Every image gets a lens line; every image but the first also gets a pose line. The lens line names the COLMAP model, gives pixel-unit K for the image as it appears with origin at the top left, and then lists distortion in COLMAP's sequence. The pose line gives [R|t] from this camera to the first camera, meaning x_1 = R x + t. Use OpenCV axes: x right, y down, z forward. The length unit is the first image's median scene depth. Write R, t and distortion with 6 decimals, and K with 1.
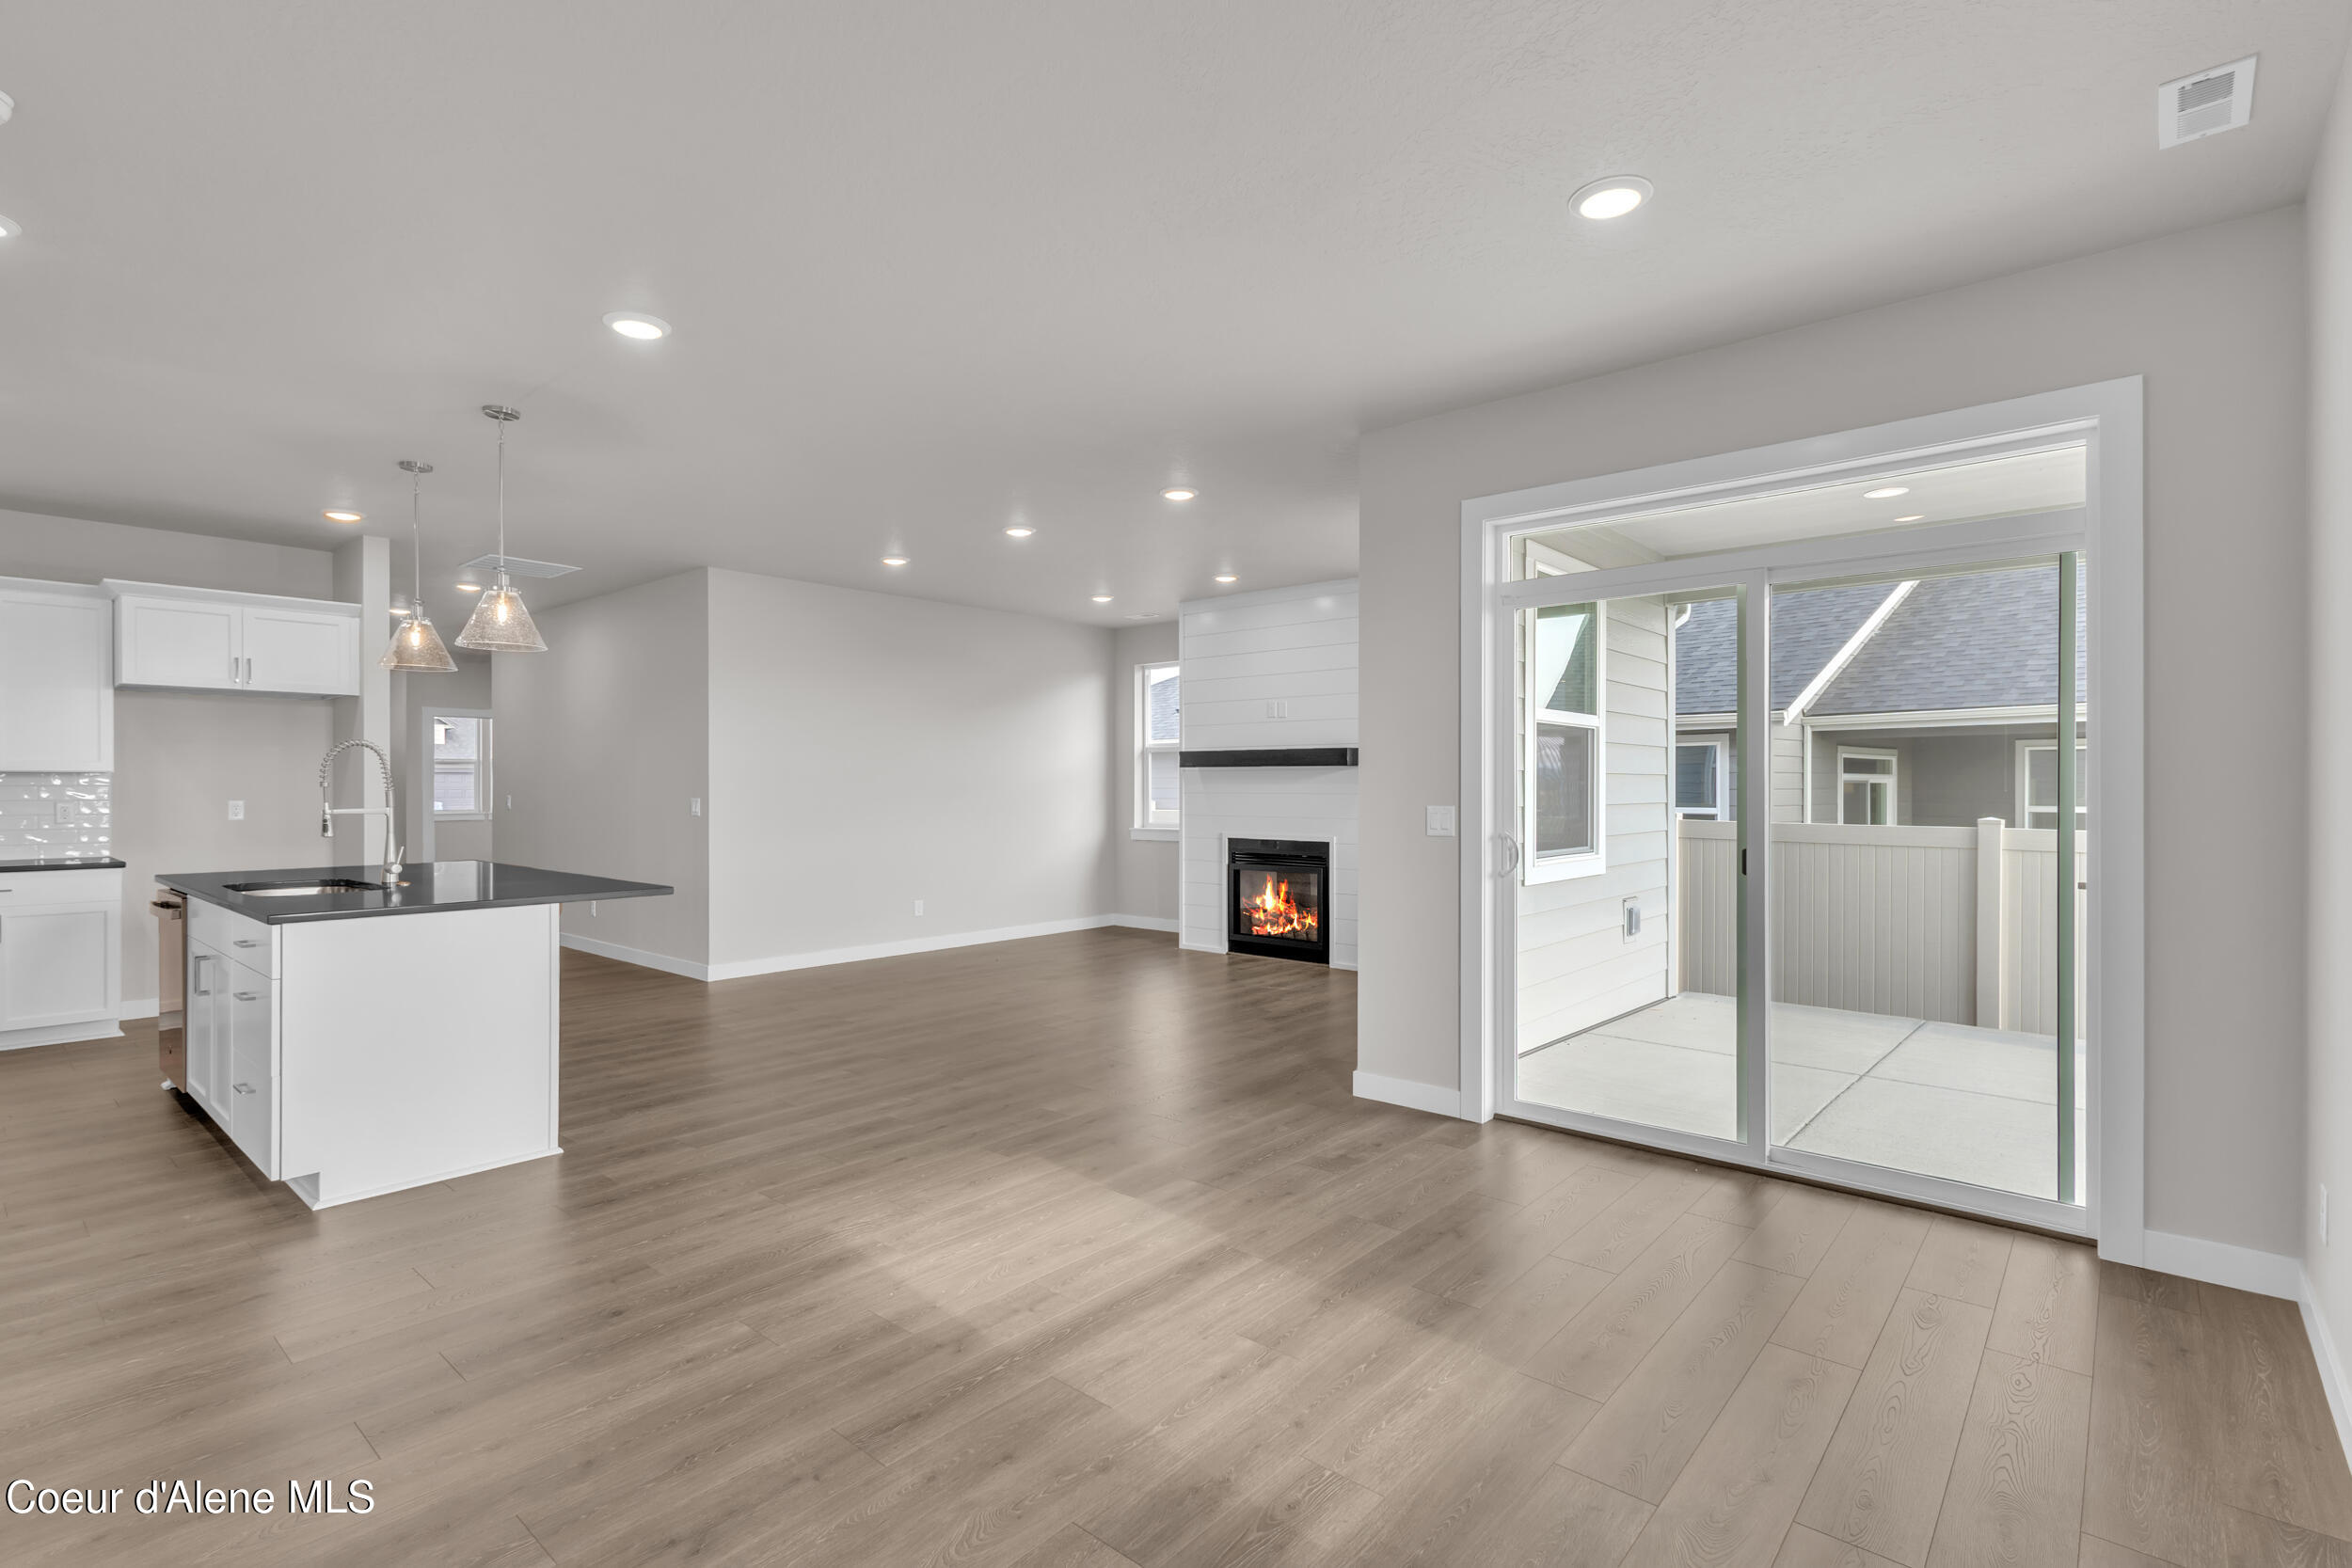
lens RADIAL K [[1093.1, 0, 1182.2], [0, 1093.1, 790.5], [0, 0, 1]] dist [0.028472, -0.000129]
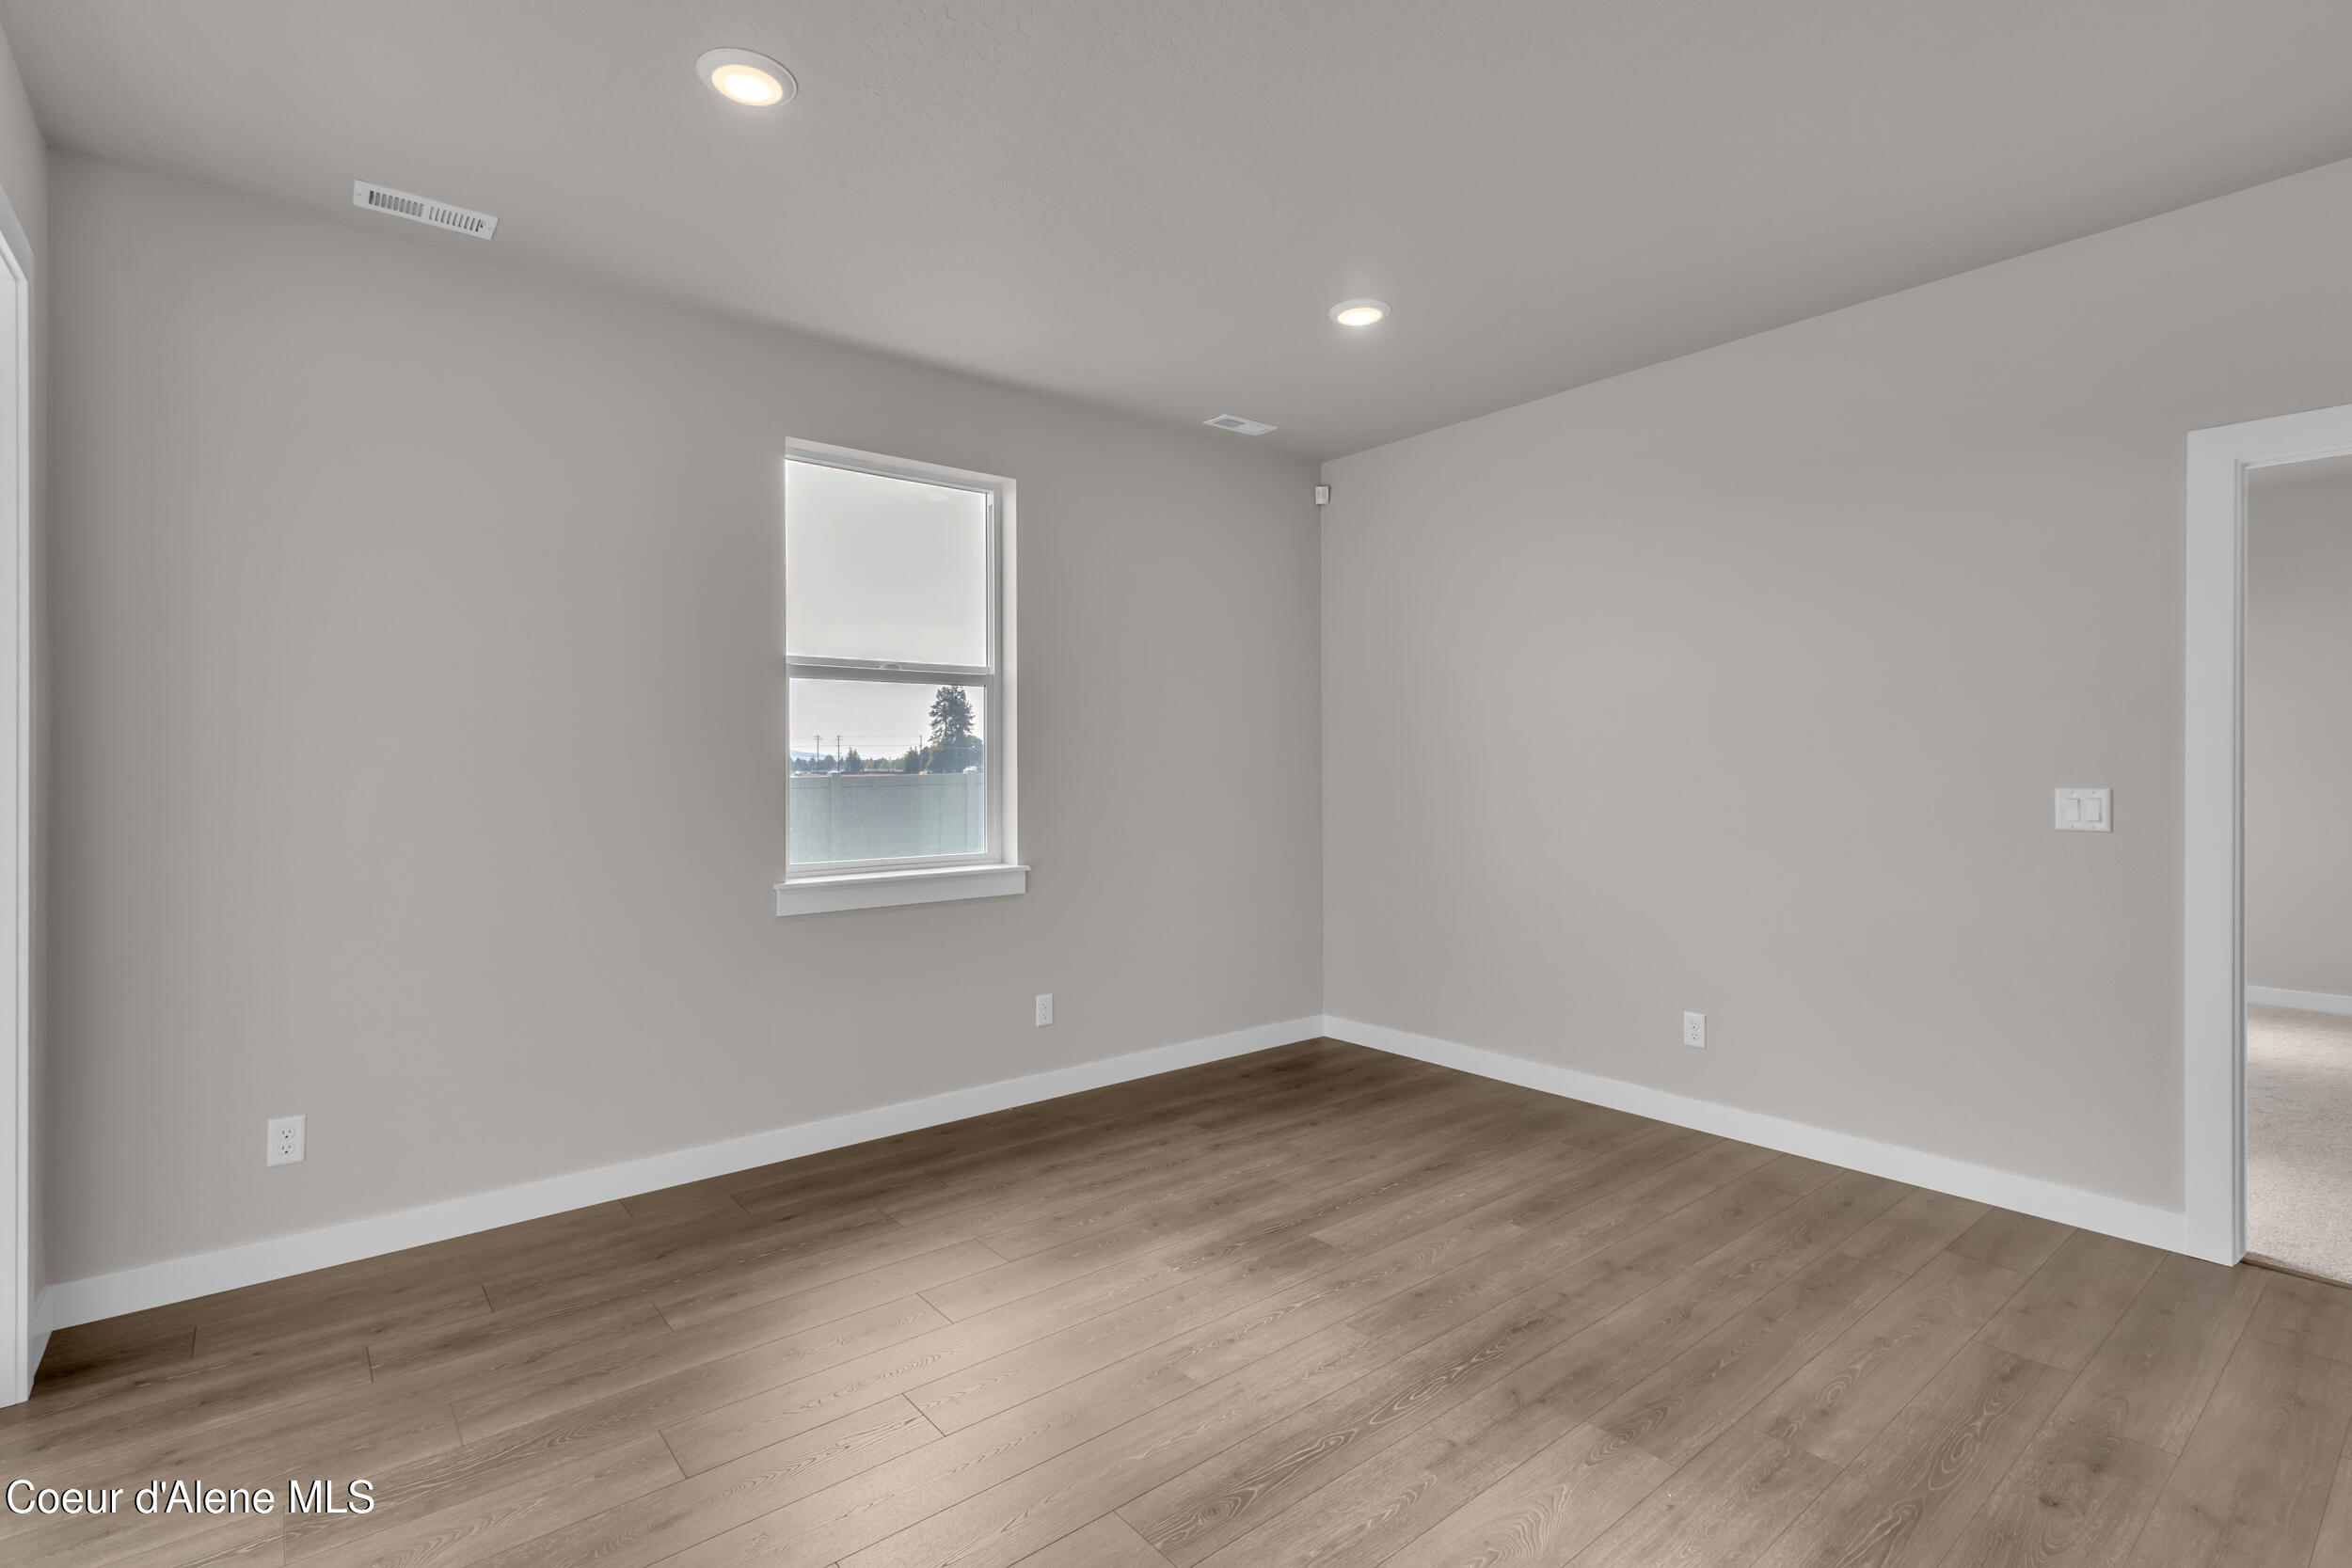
lens RADIAL K [[1094.3, 0, 1167.2], [0, 1094.3, 778.7], [0, 0, 1]] dist [0.035926, -0.000022]
pose [[-0.982571, 0.000395, 0.185888, -0.088706], [0.002680, 0.999924, 0.012040, -0.005013], [-0.185869, 0.012328, -0.982497, 1.854585]]
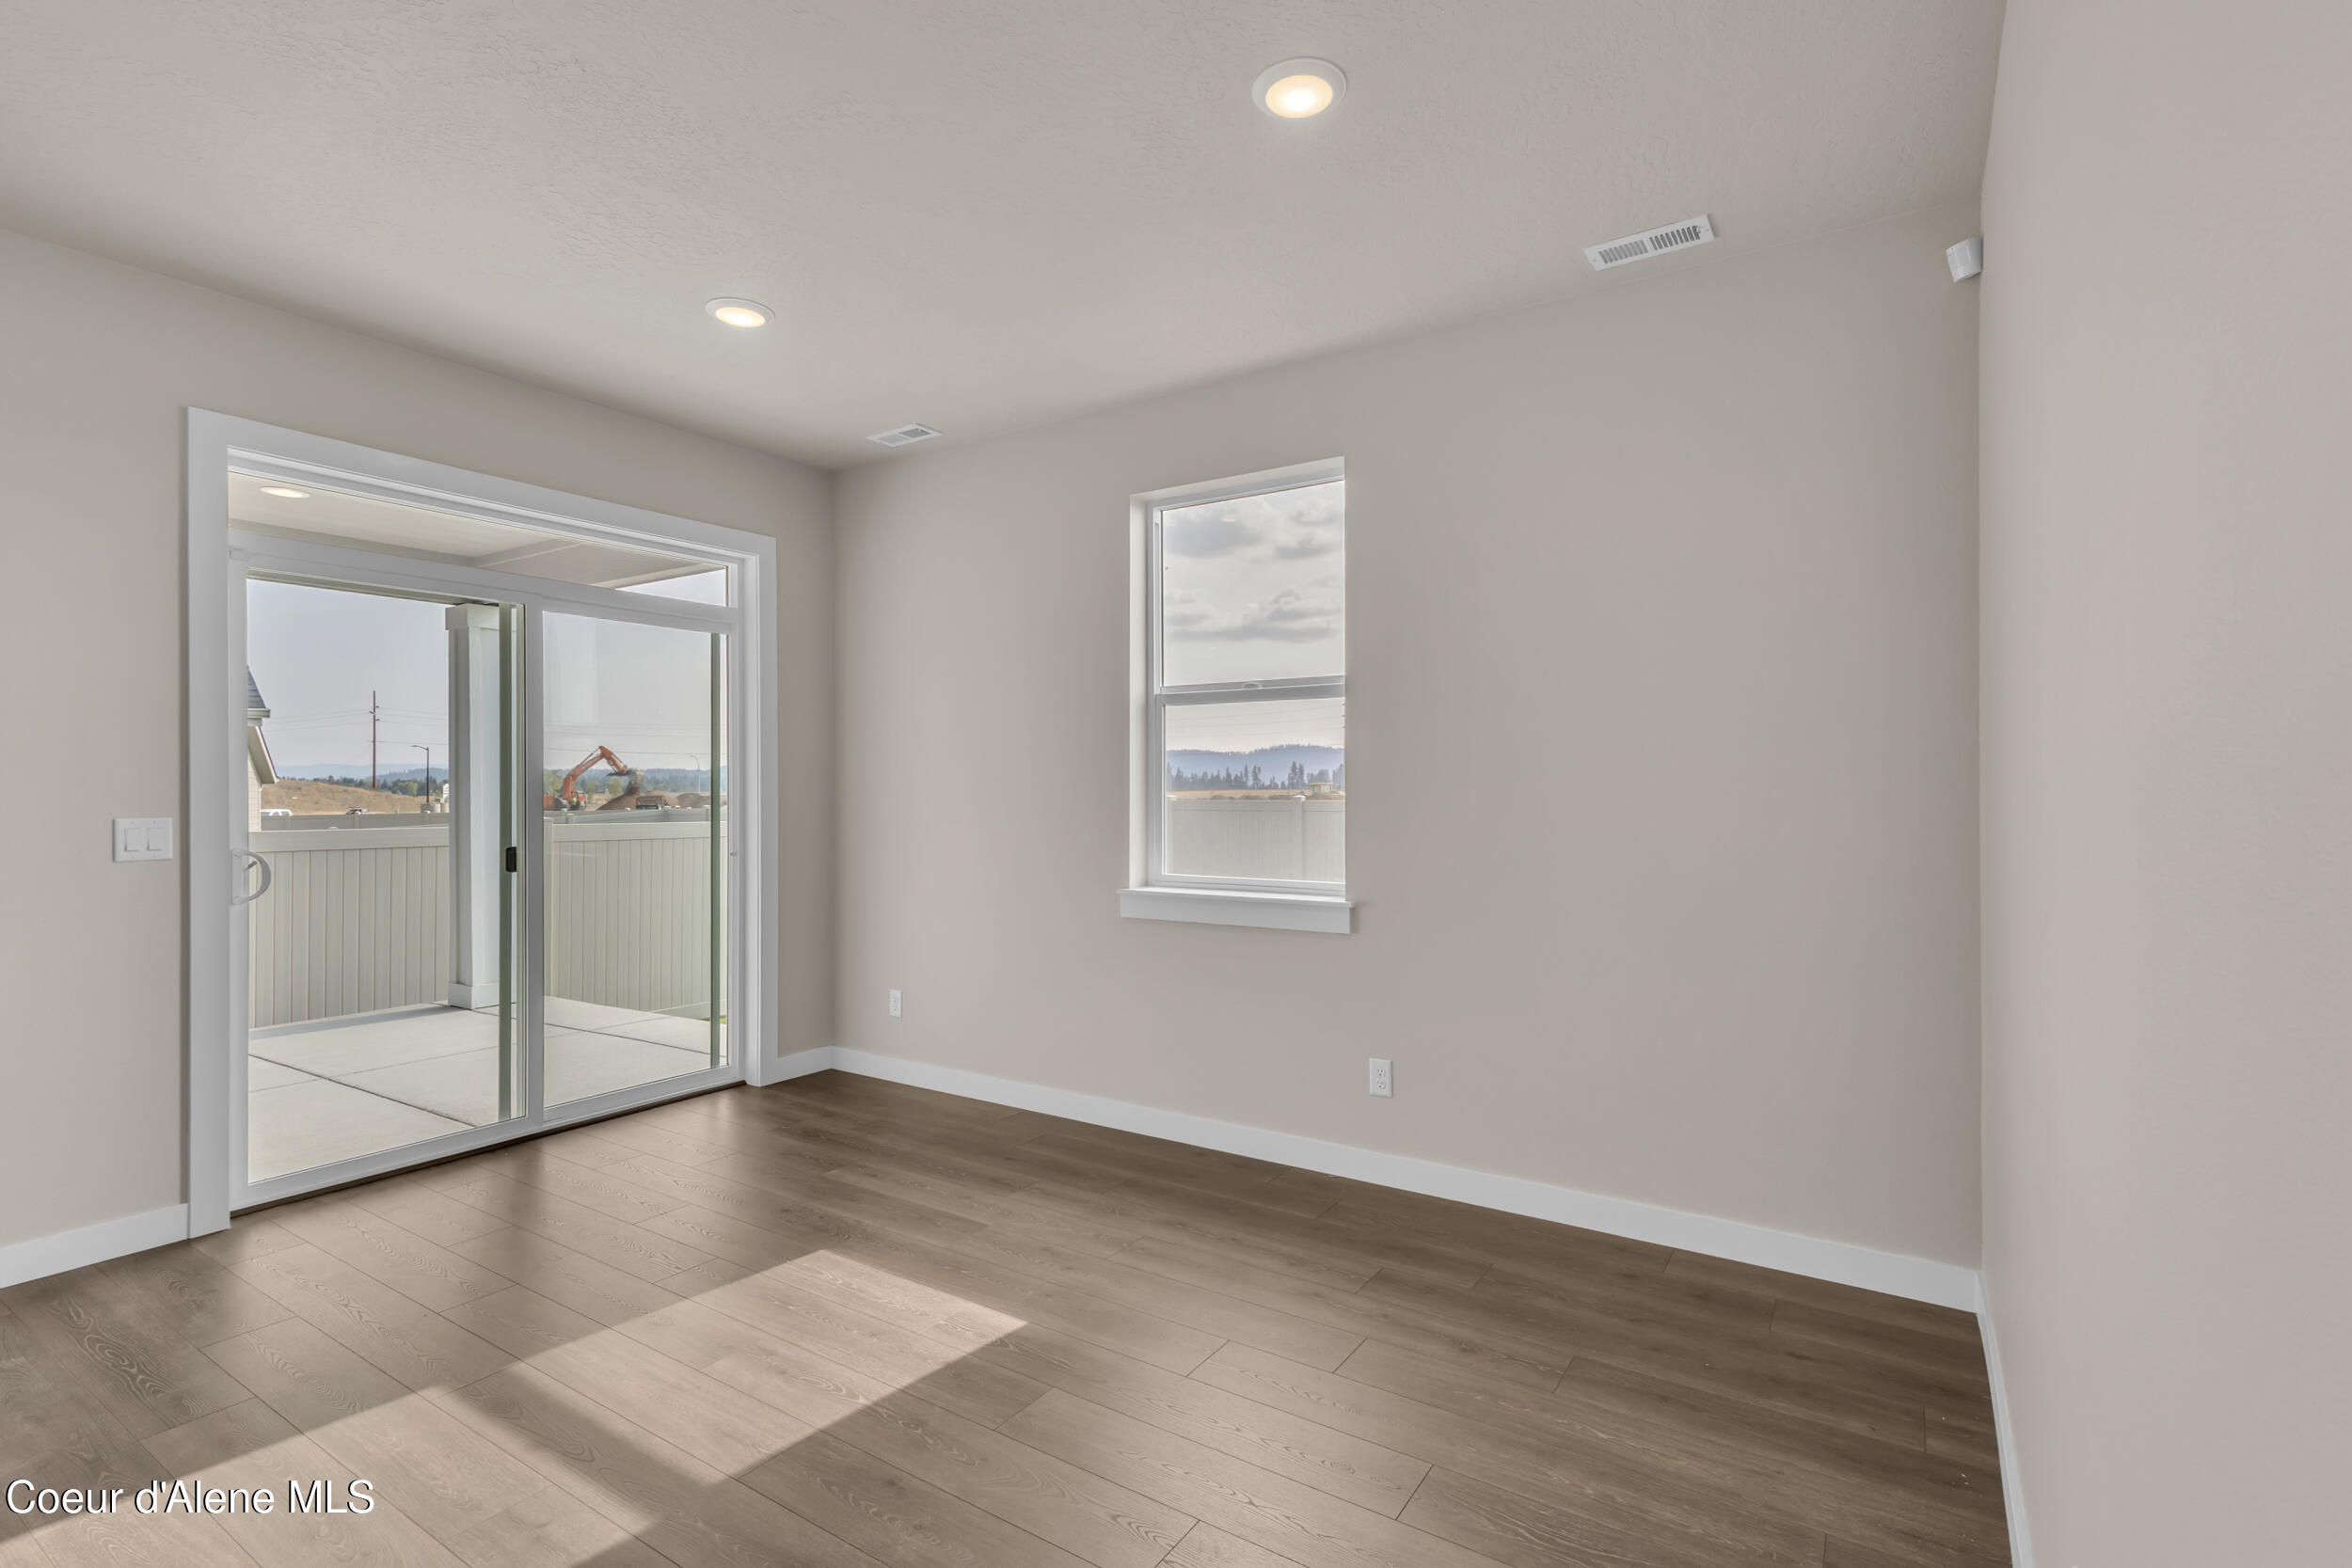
lens RADIAL K [[1093.1, 0, 1182.2], [0, 1093.1, 790.5], [0, 0, 1]] dist [0.028472, -0.000129]
pose [[-0.124748, -0.002183, 0.992186, -0.931743], [0.003142, 0.999992, 0.002595, -0.003160], [-0.992184, 0.003441, -0.124740, 0.699265]]
